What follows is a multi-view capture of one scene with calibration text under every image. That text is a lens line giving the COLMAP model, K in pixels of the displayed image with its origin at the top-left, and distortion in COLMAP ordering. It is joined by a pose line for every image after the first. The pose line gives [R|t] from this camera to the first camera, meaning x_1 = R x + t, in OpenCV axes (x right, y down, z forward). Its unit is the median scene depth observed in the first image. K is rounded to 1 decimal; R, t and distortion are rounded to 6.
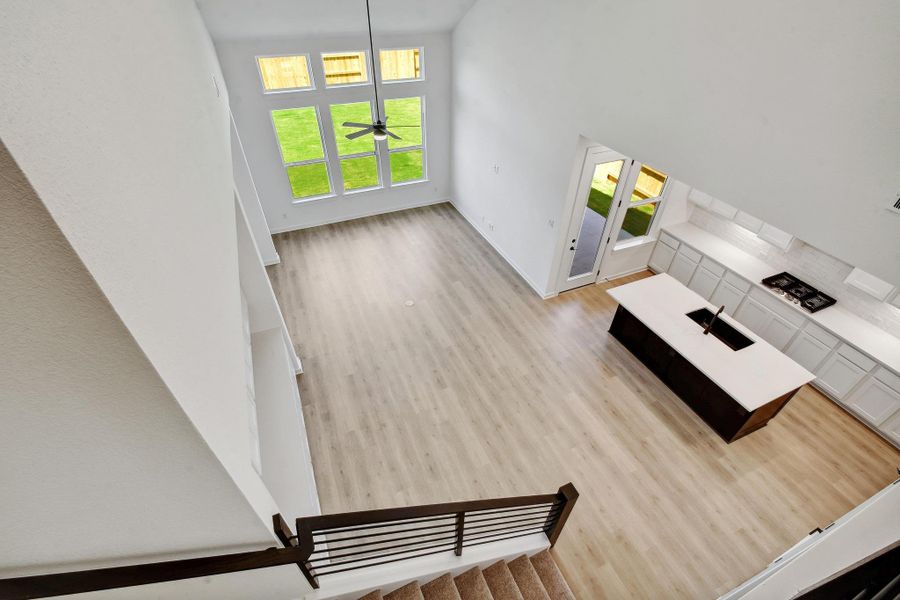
lens RADIAL K [[396.4, 0, 449.3], [0, 396.4, 301.6], [0, 0, 1]] dist [0.012192, -0.000261]
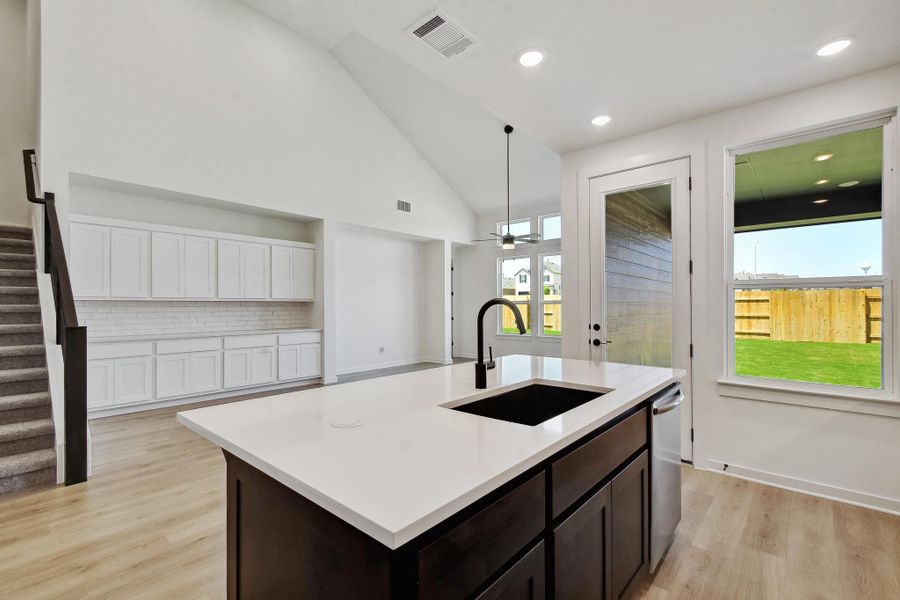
lens RADIAL K [[396.4, 0, 451.9], [0, 396.4, 303.2], [0, 0, 1]] dist [0.012192, -0.000261]
pose [[0.423409, -0.019875, -0.905721, 0.527890], [-0.571164, 0.770174, -0.283910, 0.073935], [0.703205, 0.637525, 0.314746, 0.454961]]
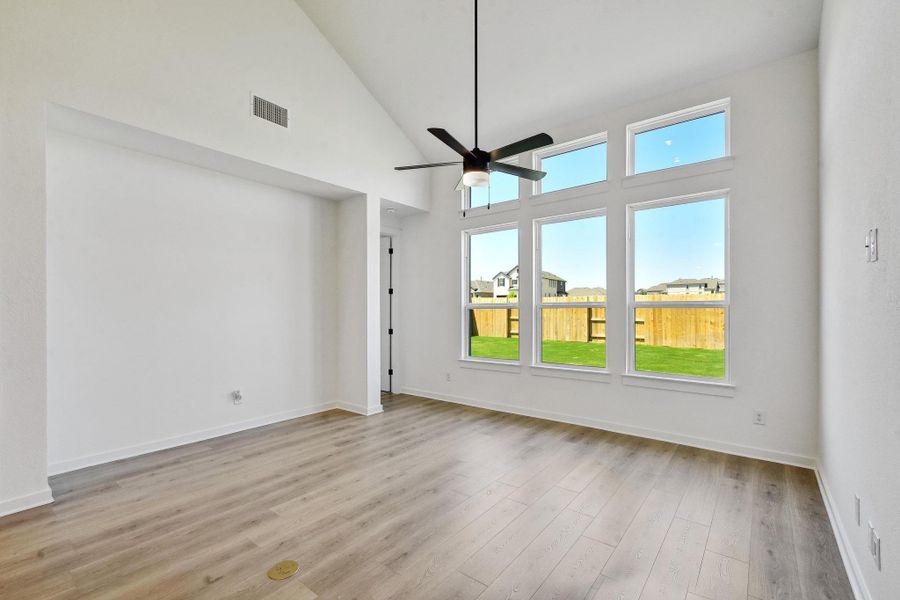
lens RADIAL K [[396.4, 0, 451.3], [0, 396.4, 301.8], [0, 0, 1]] dist [0.012192, -0.000261]
pose [[0.471089, -0.025811, -0.881708, 0.167494], [-0.561575, 0.762051, -0.322353, -0.090843], [0.680227, 0.647002, 0.344499, 0.639299]]
